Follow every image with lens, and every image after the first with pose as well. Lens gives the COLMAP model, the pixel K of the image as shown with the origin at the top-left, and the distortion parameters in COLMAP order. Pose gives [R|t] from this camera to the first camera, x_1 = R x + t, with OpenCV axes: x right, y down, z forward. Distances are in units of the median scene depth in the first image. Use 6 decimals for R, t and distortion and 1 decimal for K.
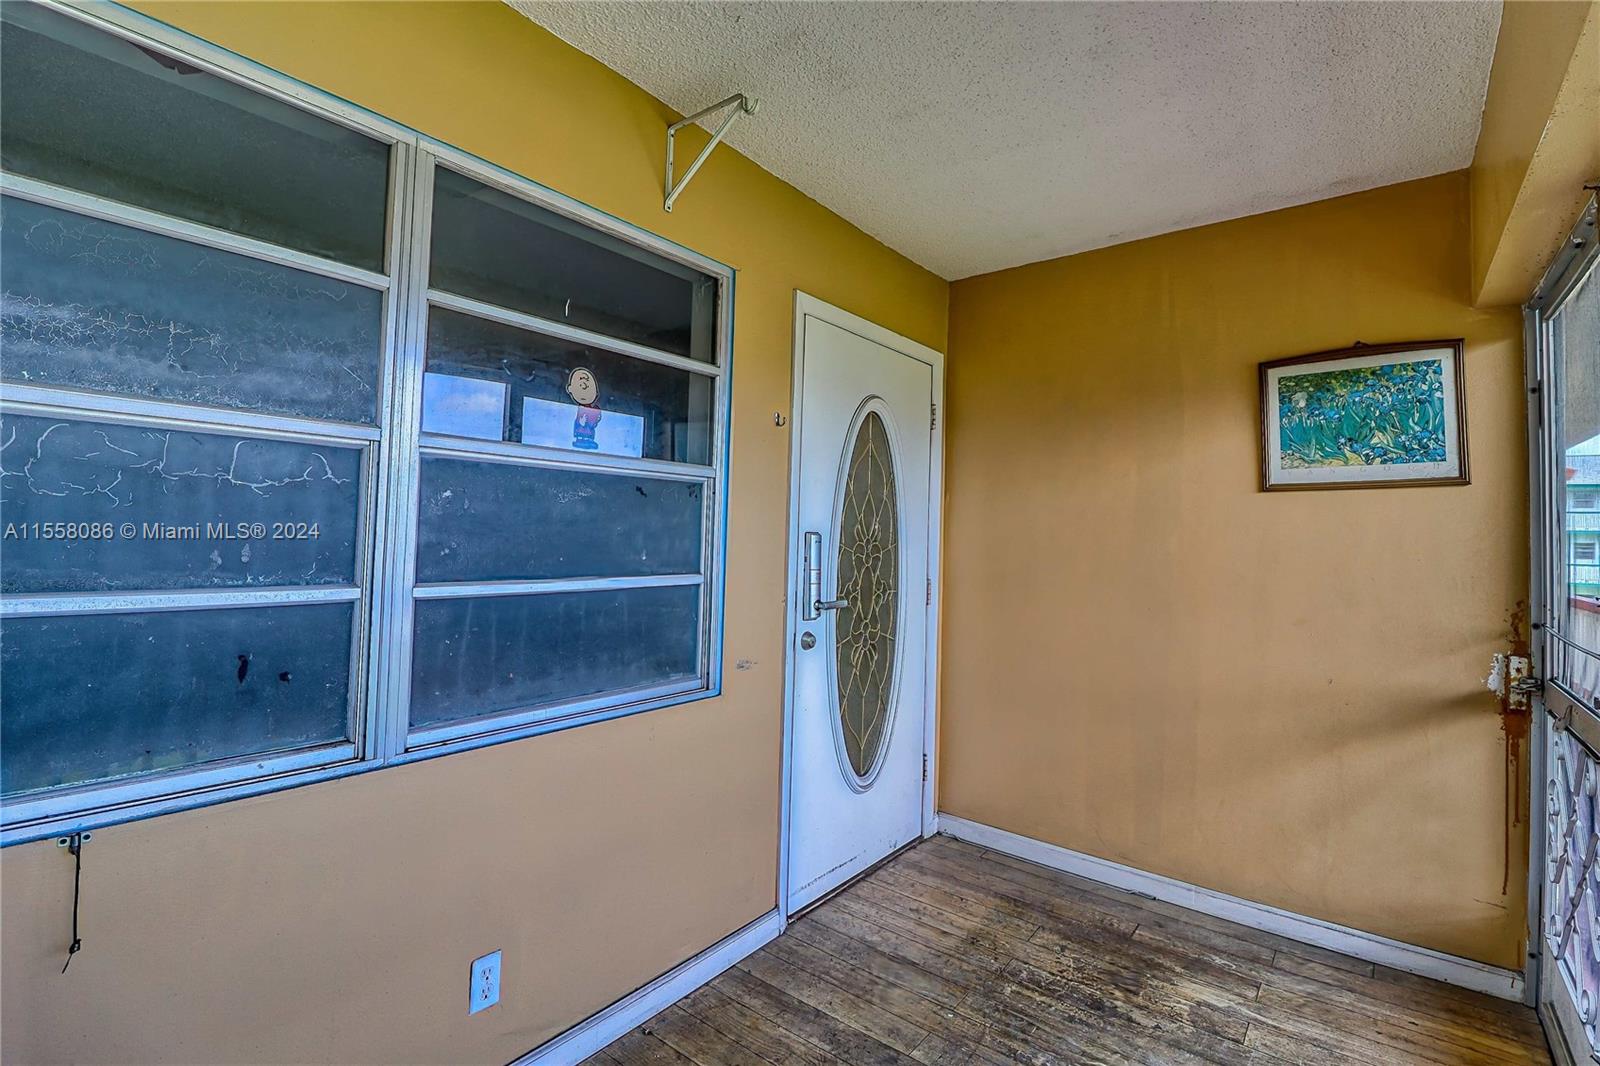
lens RADIAL K [[756.1, 0, 805.2], [0, 756.1, 497.7], [0, 0, 1]] dist [0.001561, -0.010776]
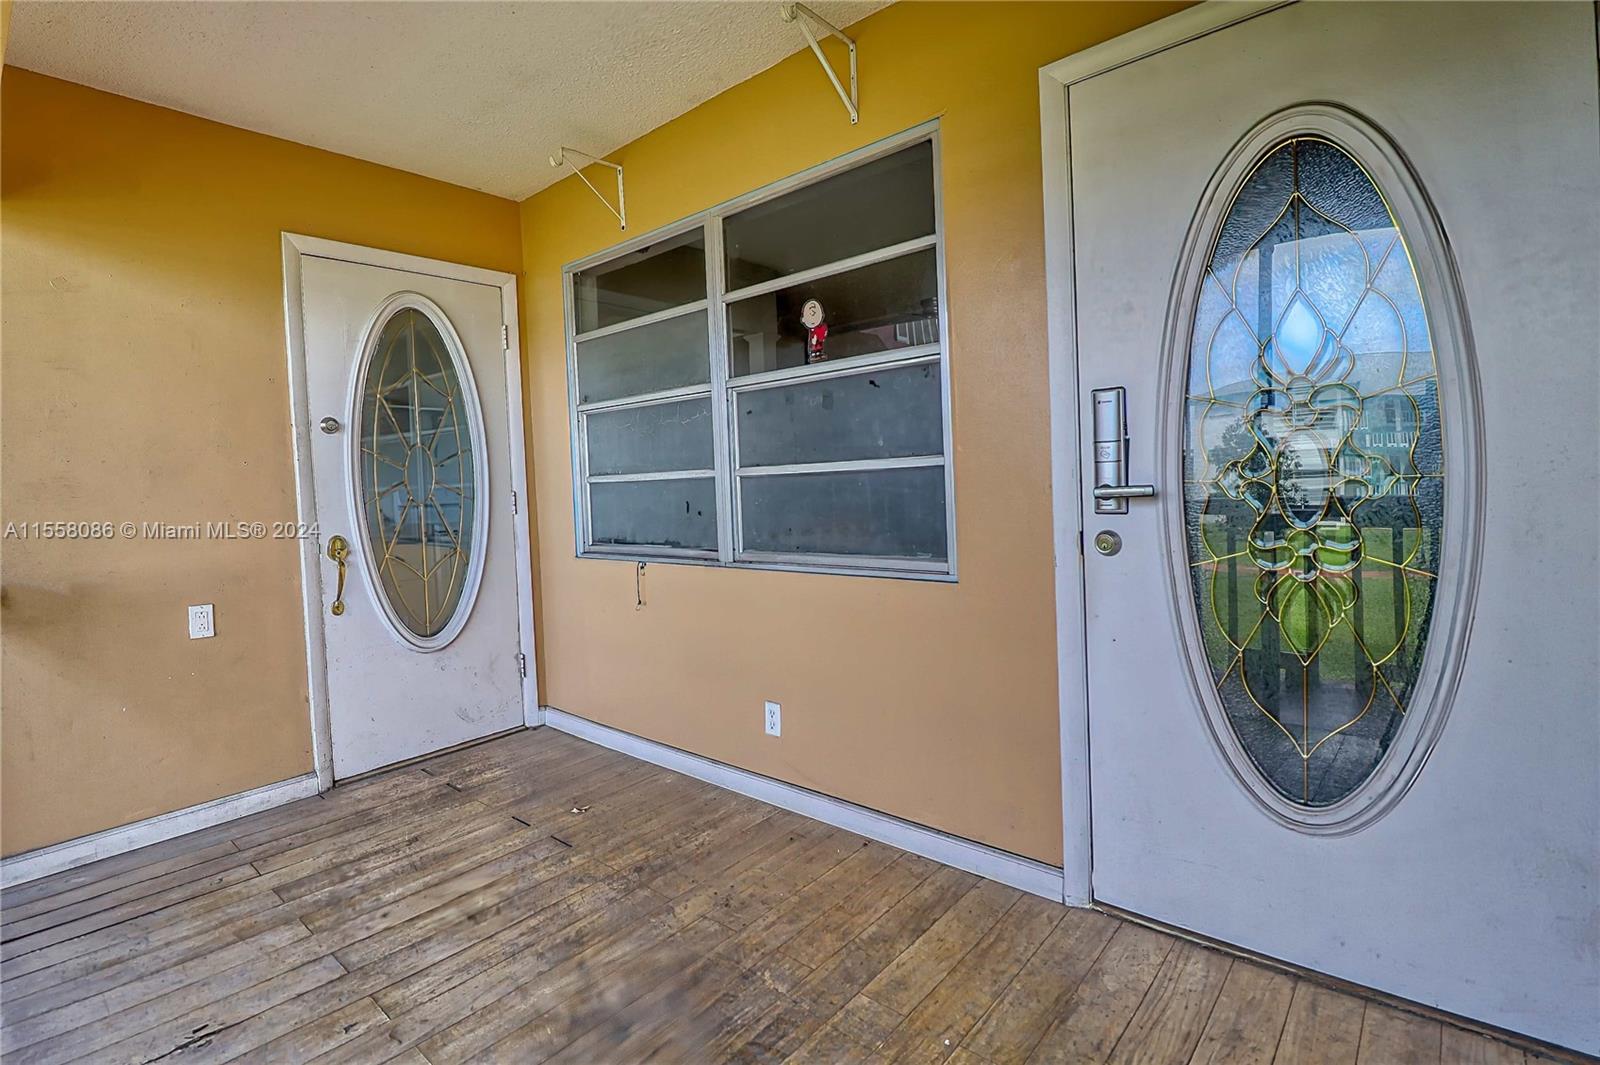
lens RADIAL K [[749.6, 0, 800.0], [0, 749.6, 532.5], [0, 0, 1]] dist [-0.002620, -0.000697]
pose [[-0.063243, 0.010618, -0.997942, 0.888869], [0.060988, 0.998116, 0.006754, 0.193900], [0.996133, -0.060435, -0.063772, 0.927261]]
